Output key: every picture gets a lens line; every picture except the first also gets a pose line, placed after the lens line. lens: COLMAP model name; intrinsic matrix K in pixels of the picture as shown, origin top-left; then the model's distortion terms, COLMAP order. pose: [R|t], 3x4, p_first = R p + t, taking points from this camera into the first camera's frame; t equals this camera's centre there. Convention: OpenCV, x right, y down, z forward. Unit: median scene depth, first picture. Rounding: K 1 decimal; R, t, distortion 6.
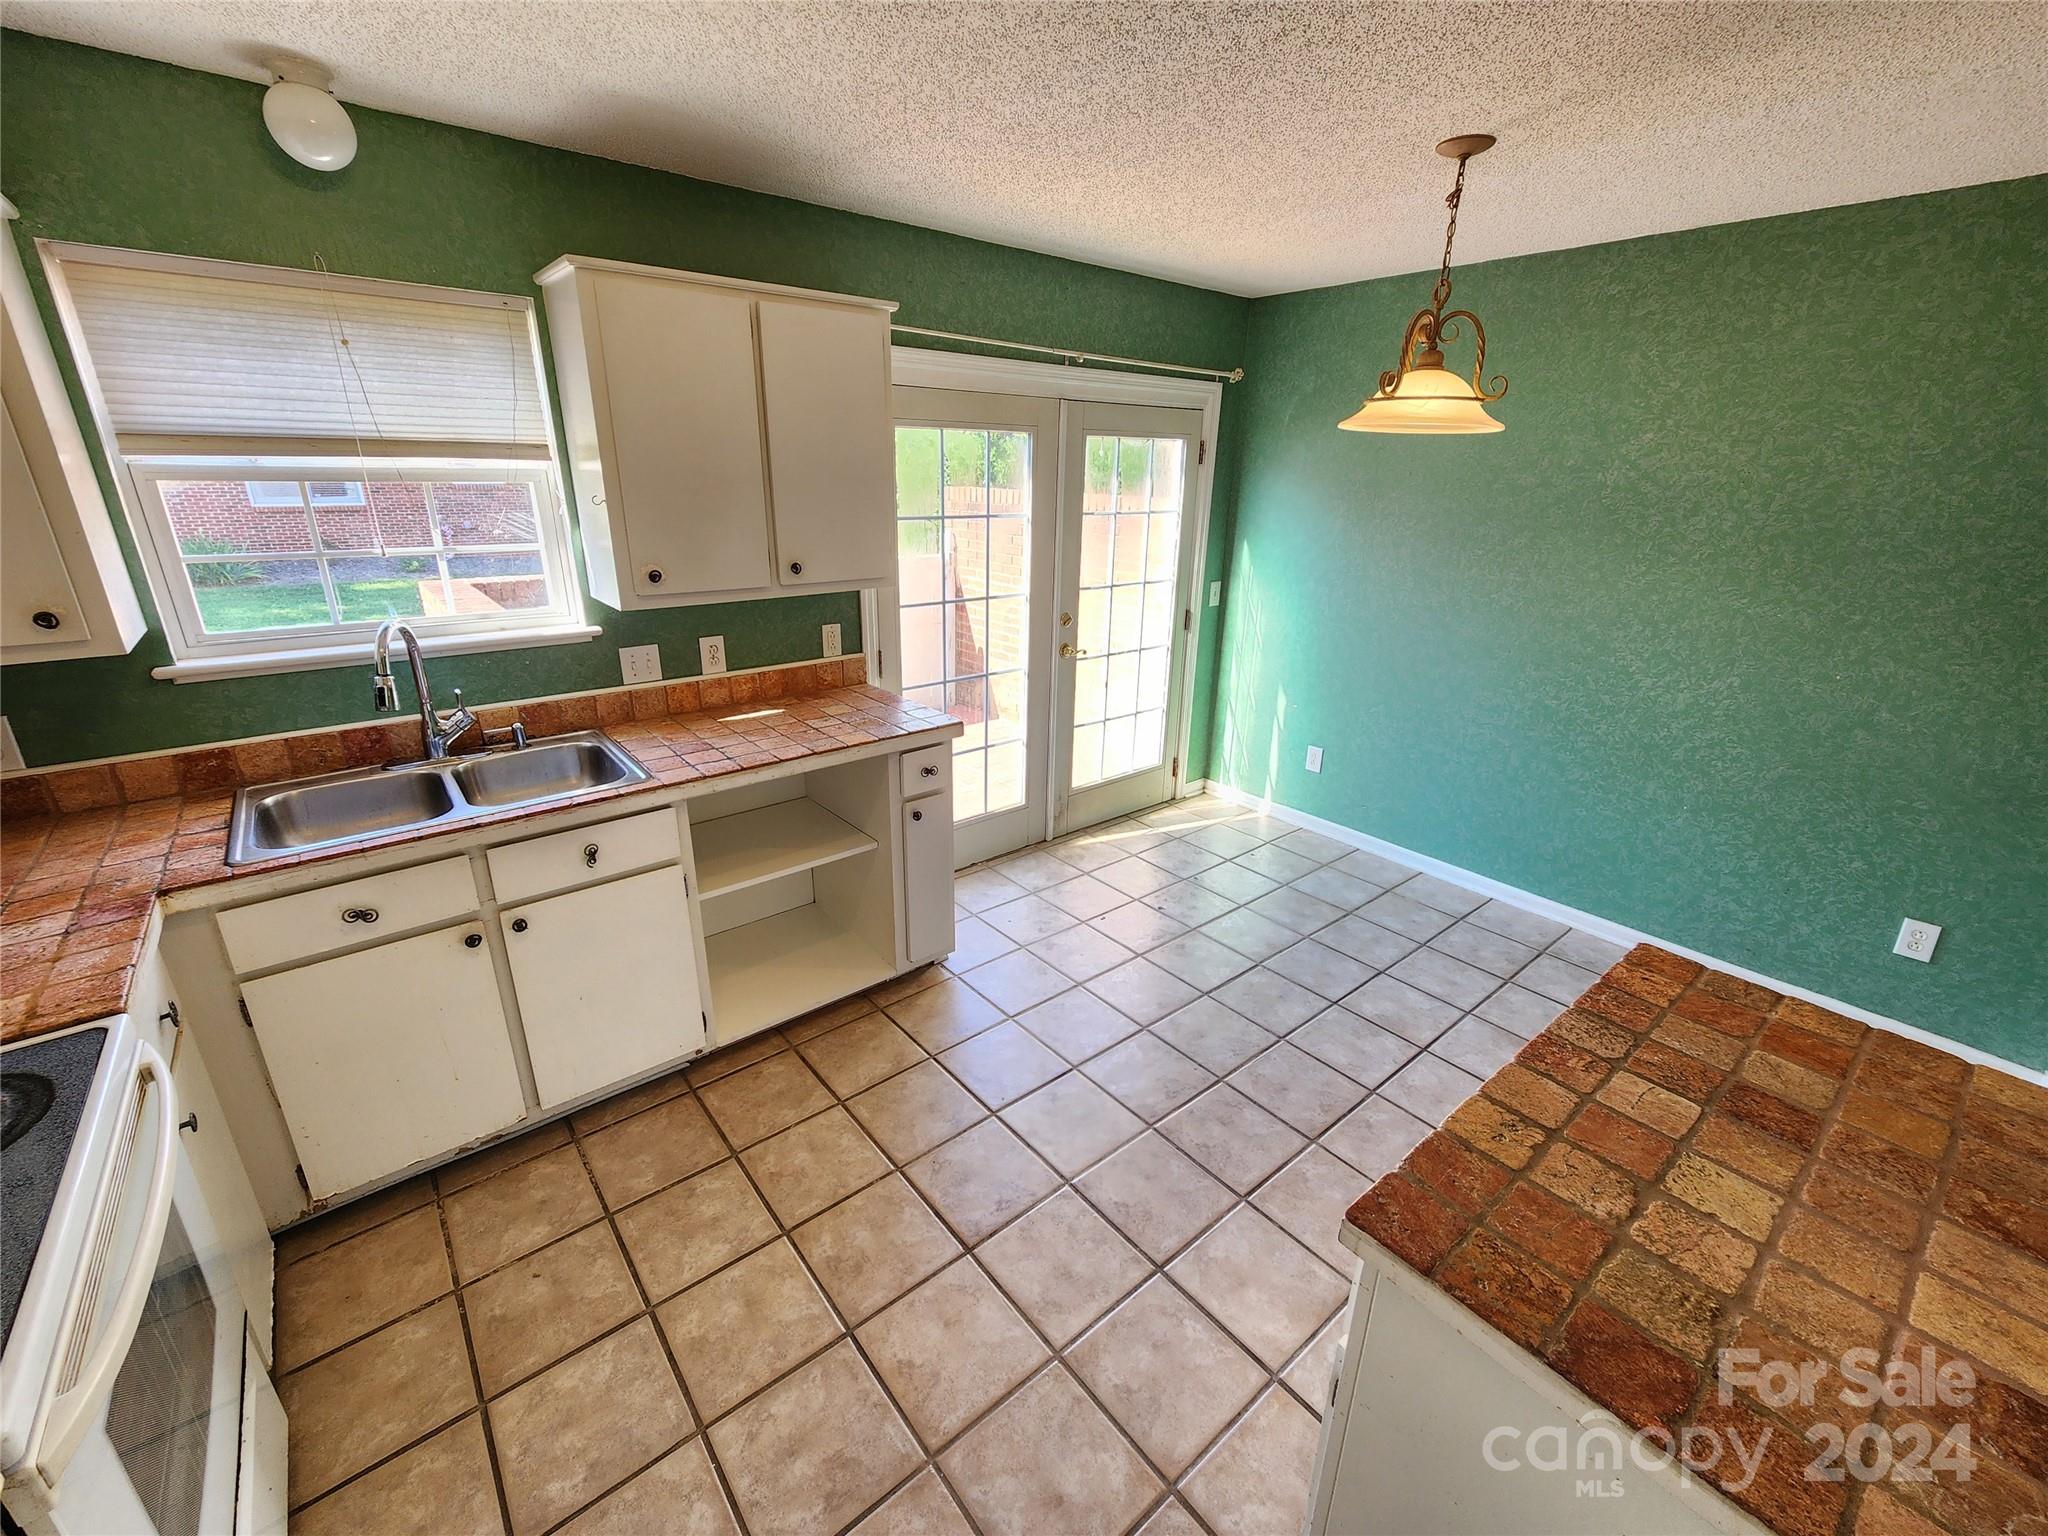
lens RADIAL K [[847.5, 0, 1025.3], [0, 847.5, 768.9], [0, 0, 1]] dist [-0.000367, 0.000992]
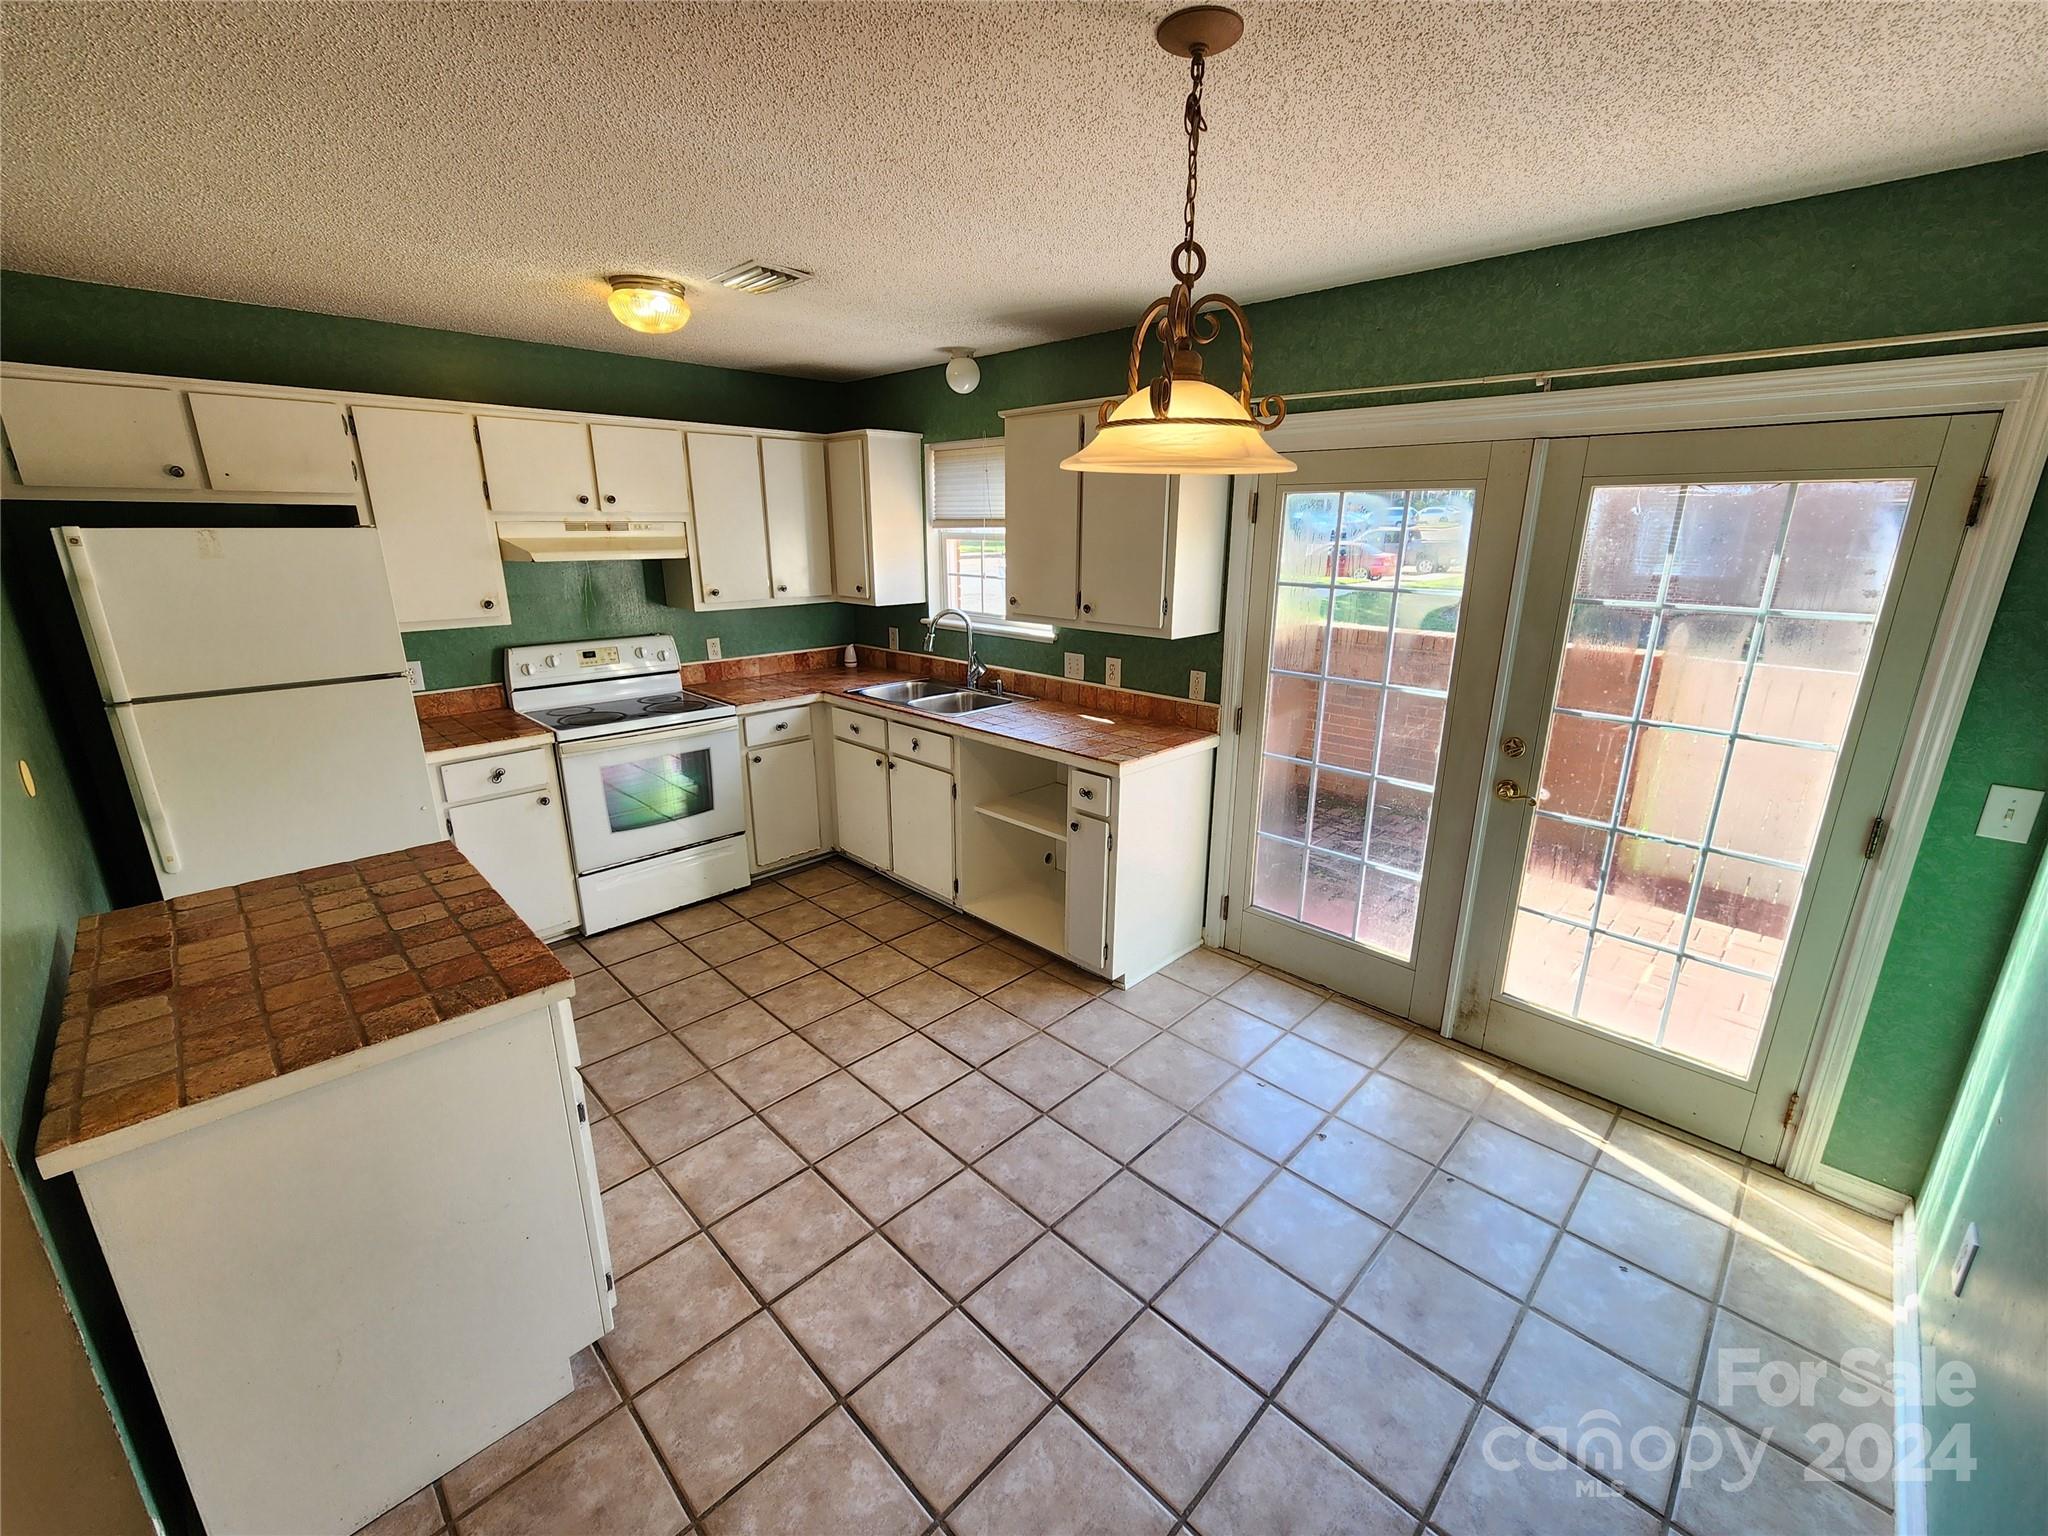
lens RADIAL K [[847.5, 0, 1025.2], [0, 847.5, 768.8], [0, 0, 1]] dist [-0.000367, 0.000992]
pose [[0.099007, 0.260477, -0.960390, 0.985379], [-0.339422, 0.916091, 0.213471, -0.247649], [0.935409, 0.304843, 0.179111, 0.727602]]
